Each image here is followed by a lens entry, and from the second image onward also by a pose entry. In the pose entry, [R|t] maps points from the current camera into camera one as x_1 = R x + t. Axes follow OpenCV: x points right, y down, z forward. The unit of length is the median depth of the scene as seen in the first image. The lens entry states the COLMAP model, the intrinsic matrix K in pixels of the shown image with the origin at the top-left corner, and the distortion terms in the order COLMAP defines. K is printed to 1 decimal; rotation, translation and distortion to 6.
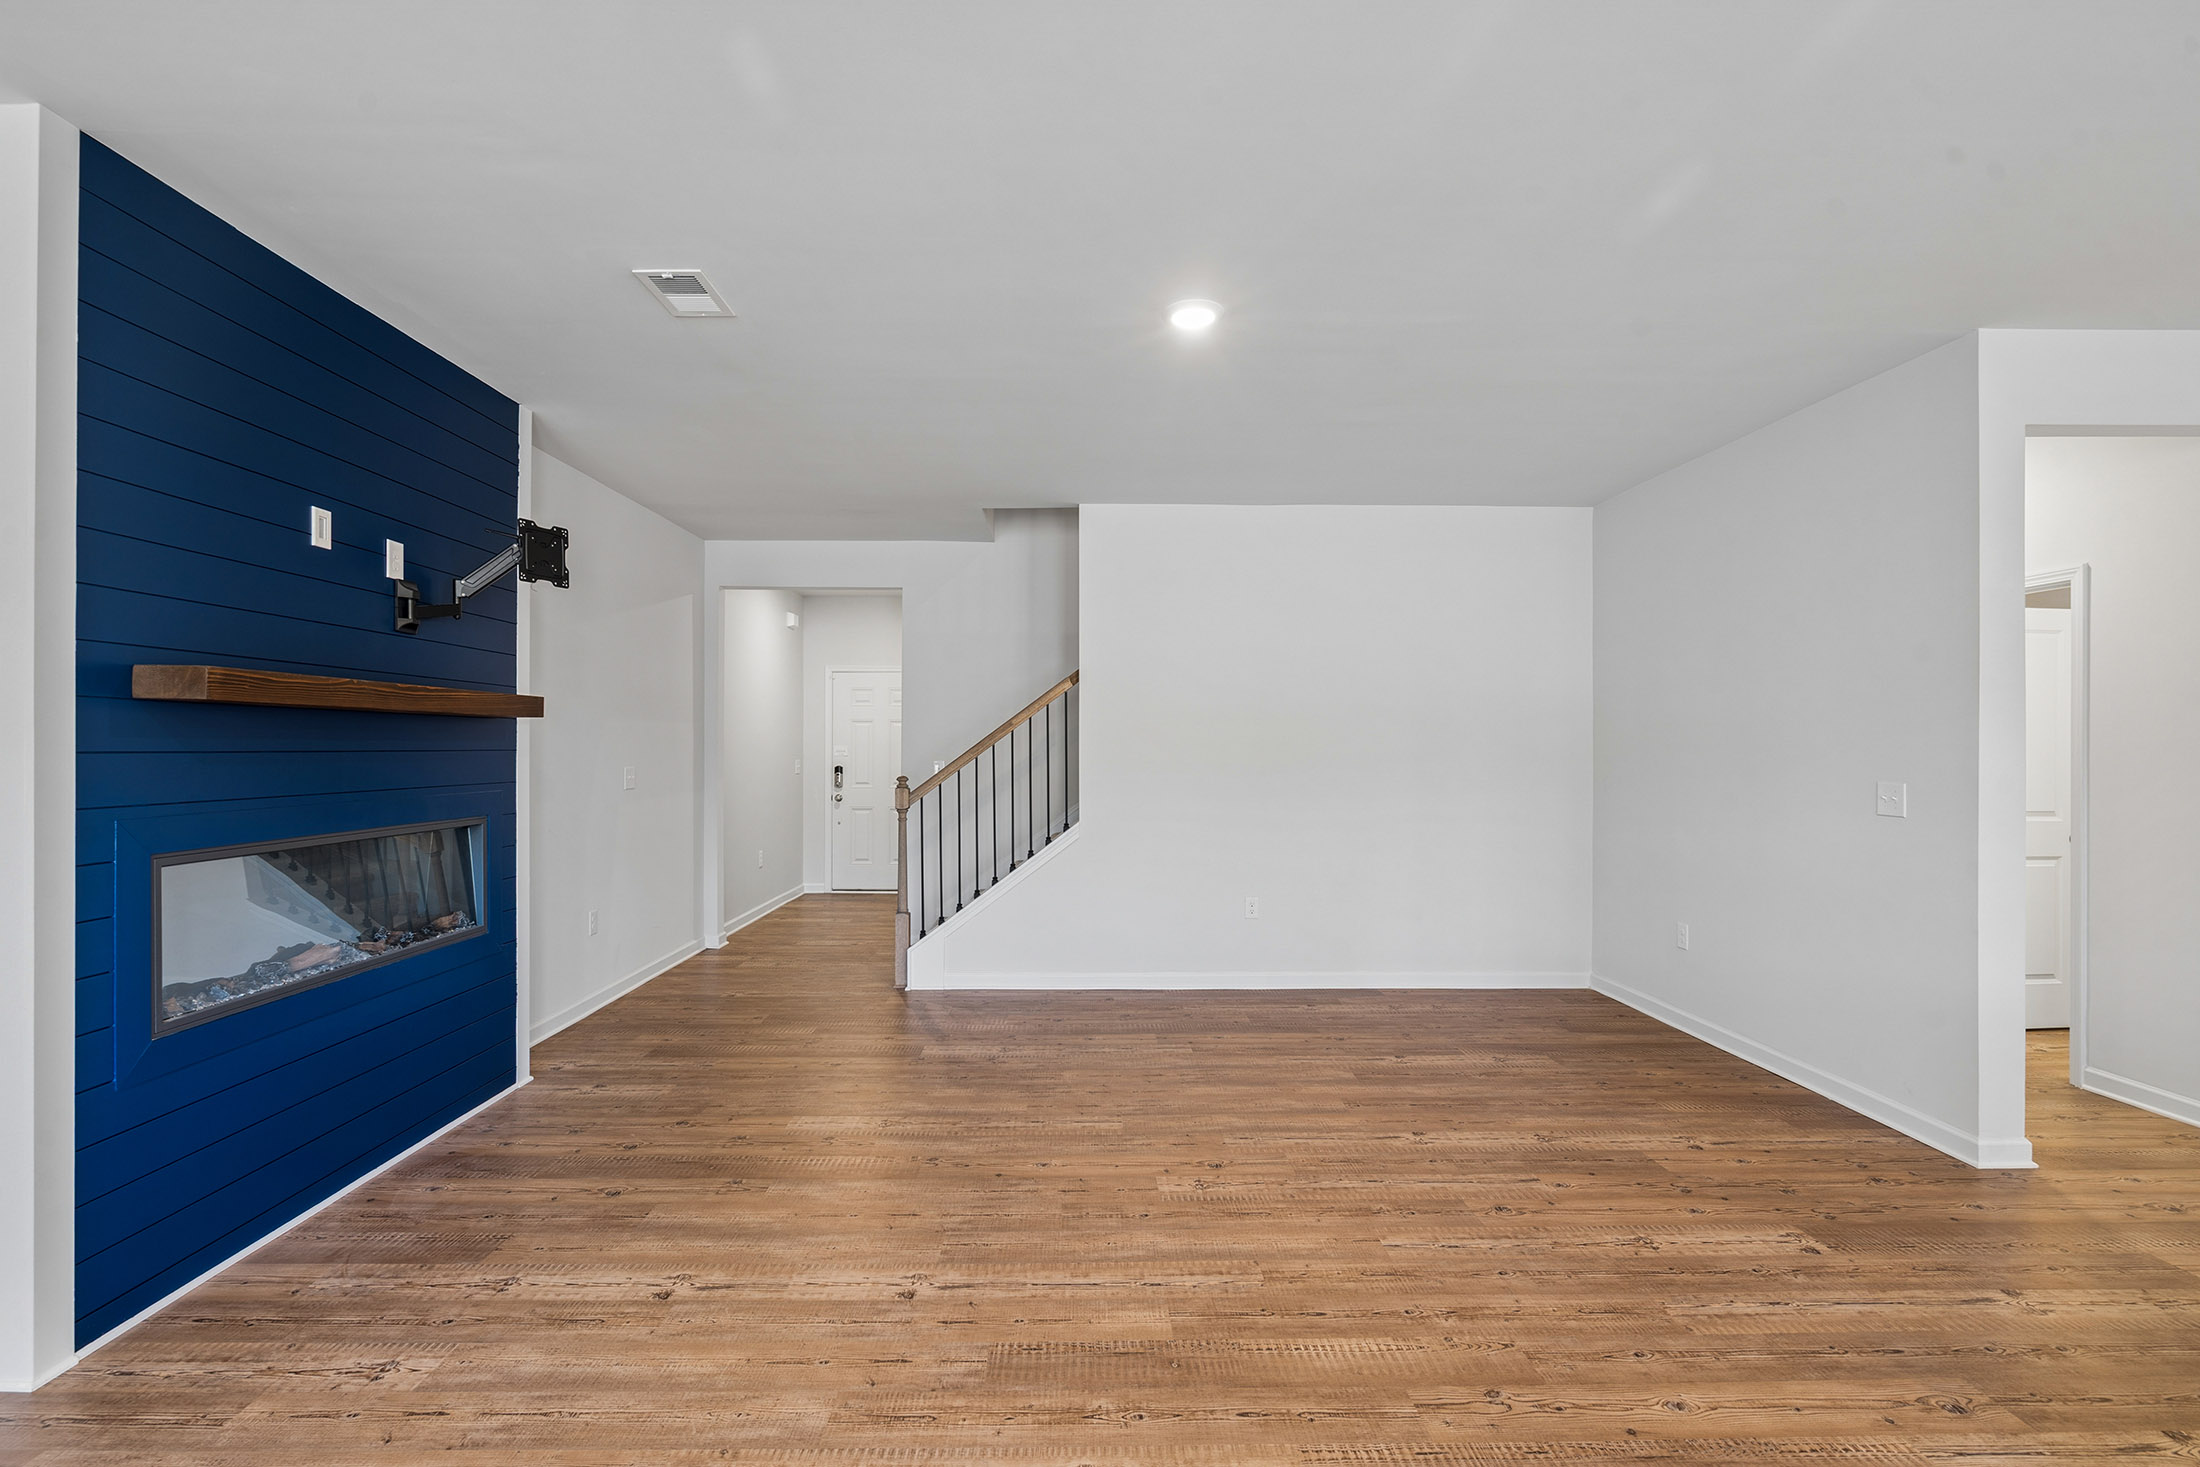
lens RADIAL K [[1001.1, 0, 1104.6], [0, 1001.1, 741.5], [0, 0, 1]] dist [0.000495, 0.000281]
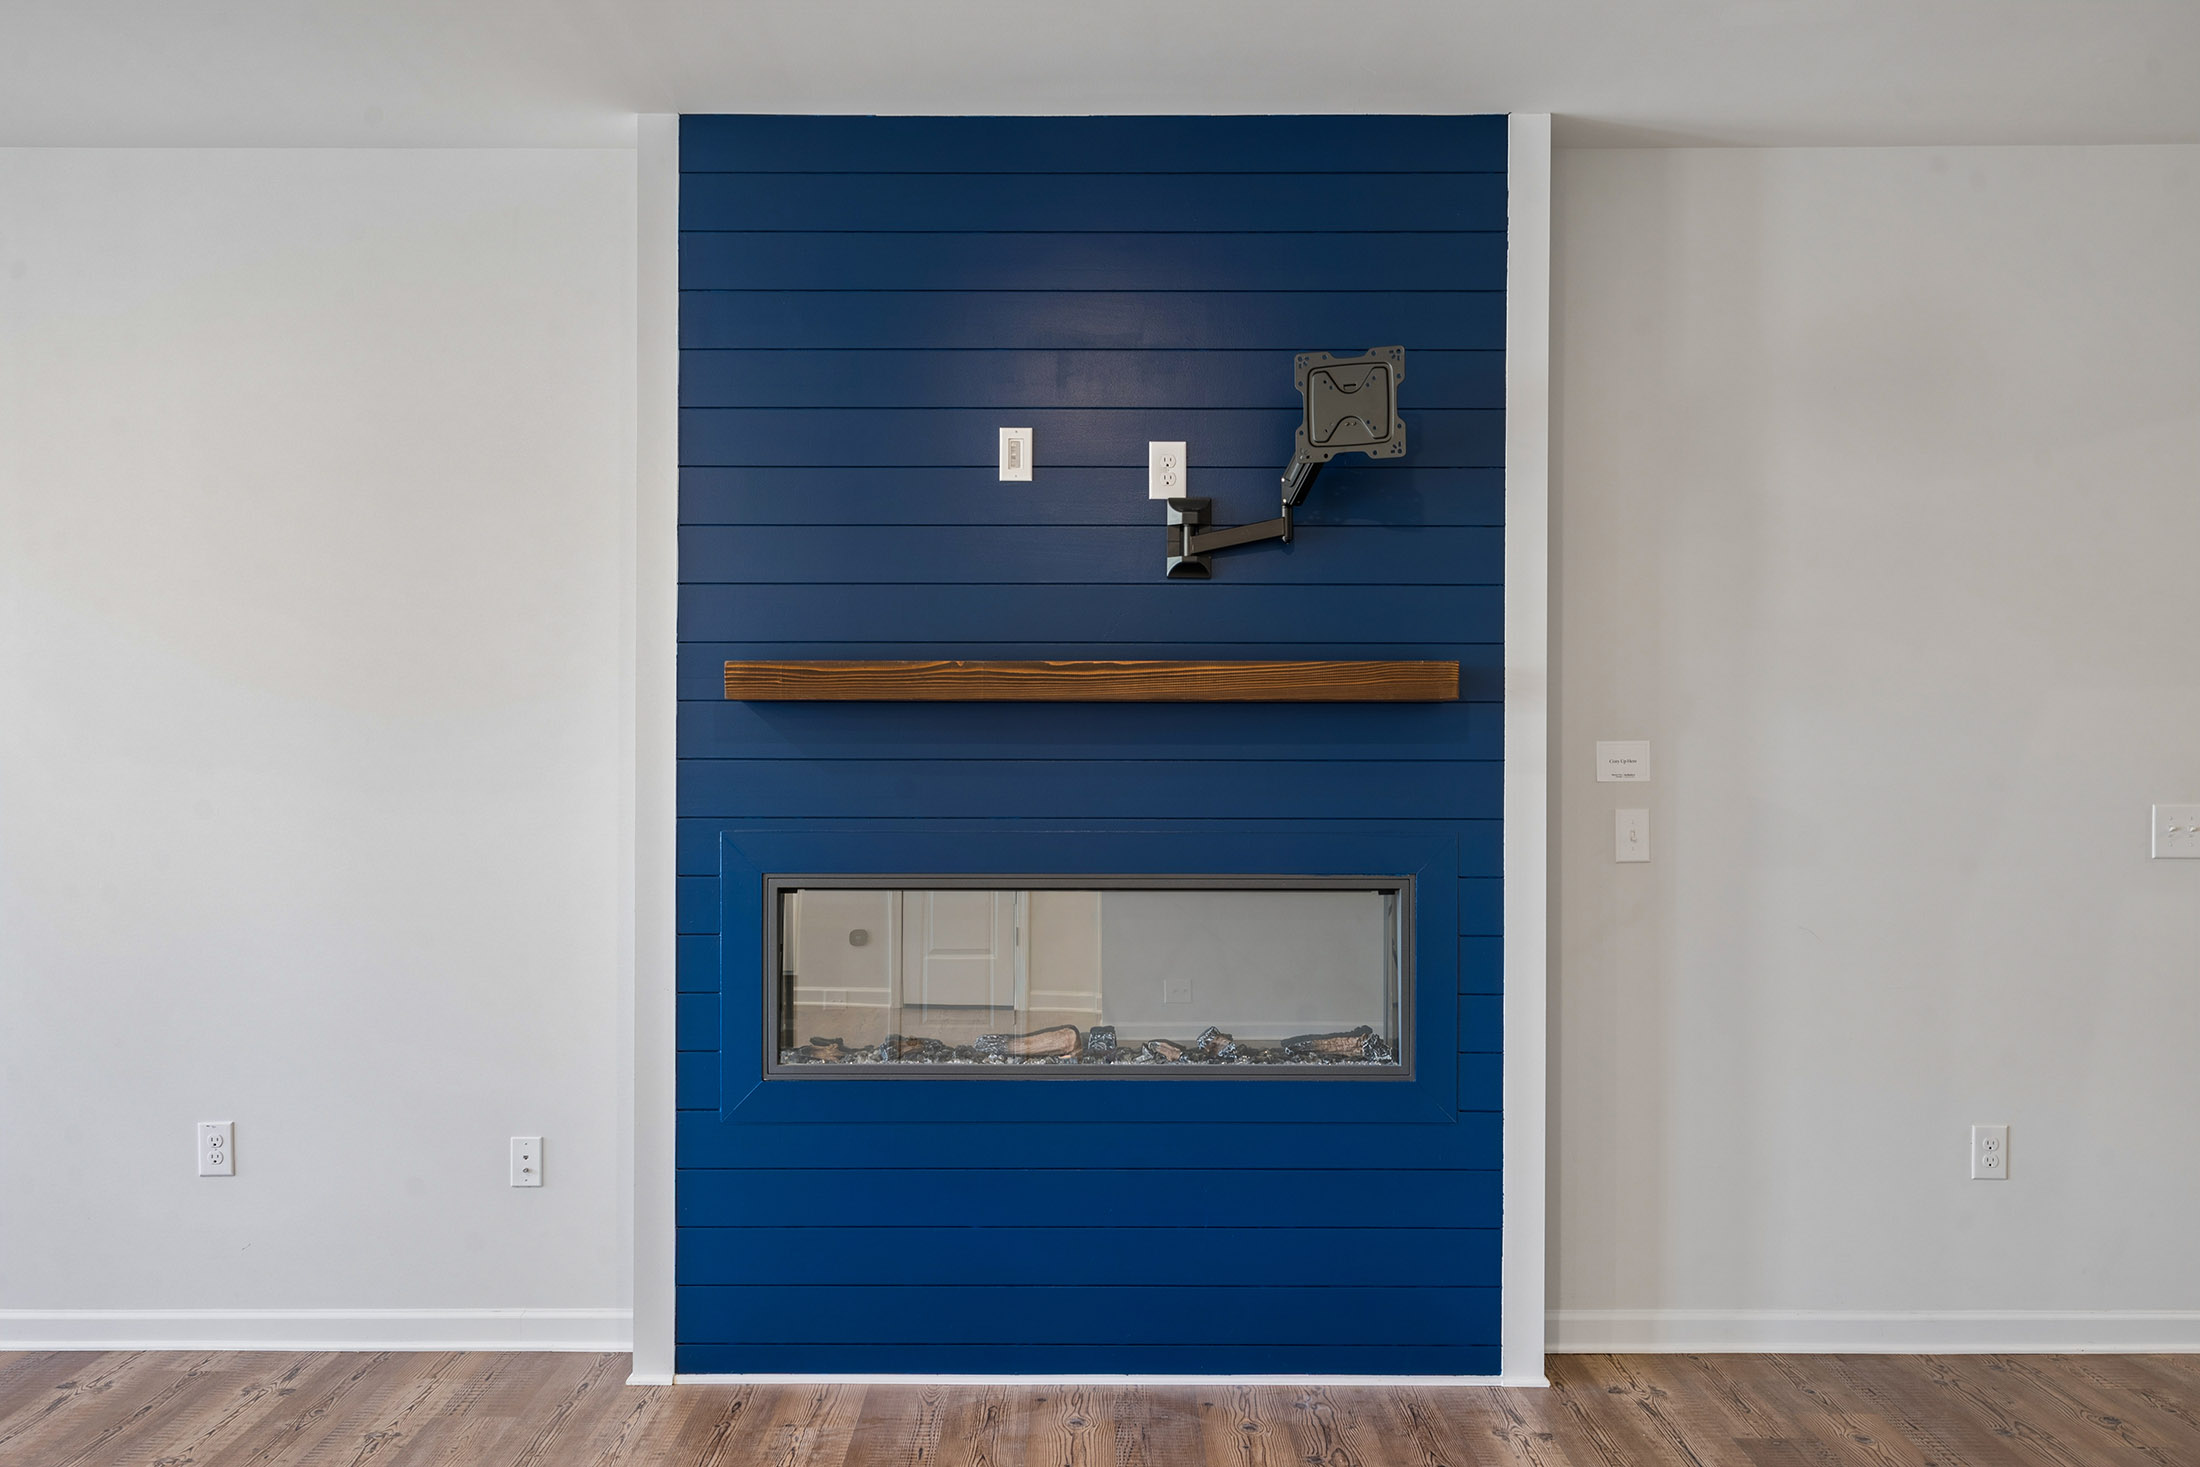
lens RADIAL K [[2116.3, 0, 1098.7], [0, 2116.3, 739.6], [0, 0, 1]] dist [0.004753, 0.000000]
pose [[-0.041760, -0.007161, -0.999102, 0.756575], [0.005003, 0.999960, -0.007376, 0.007085], [0.999115, -0.005306, -0.041723, 1.118642]]
